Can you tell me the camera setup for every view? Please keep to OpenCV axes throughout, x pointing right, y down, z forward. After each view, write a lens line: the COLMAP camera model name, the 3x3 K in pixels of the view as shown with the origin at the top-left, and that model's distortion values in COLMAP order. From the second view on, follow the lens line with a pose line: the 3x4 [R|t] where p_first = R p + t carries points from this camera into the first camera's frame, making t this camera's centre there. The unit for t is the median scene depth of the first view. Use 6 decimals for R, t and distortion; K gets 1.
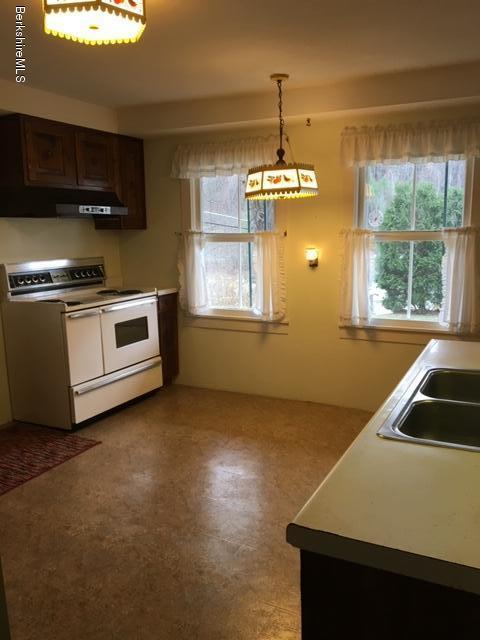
lens RADIAL K [[532.6, 0, 240.0], [0, 532.6, 320.0], [0, 0, 1]] dist [0.104764, -0.184333]
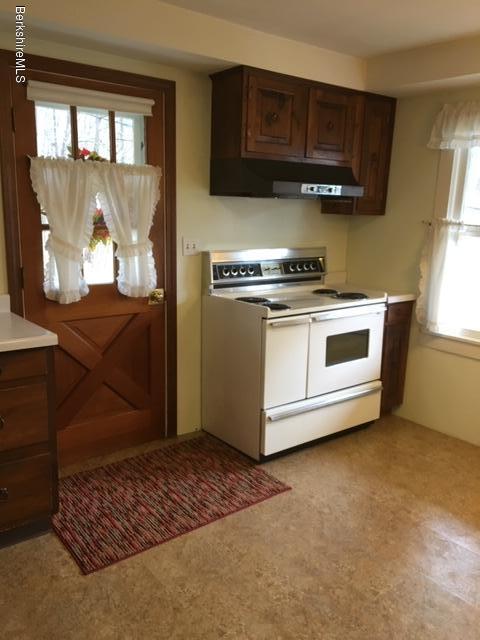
lens RADIAL K [[532.6, 0, 240.0], [0, 532.6, 320.0], [0, 0, 1]] dist [0.104764, -0.184333]
pose [[0.908795, 0.129760, -0.396554, -0.041212], [-0.114003, 0.991470, 0.063163, -0.050678], [0.401367, -0.012193, 0.915836, 0.226899]]
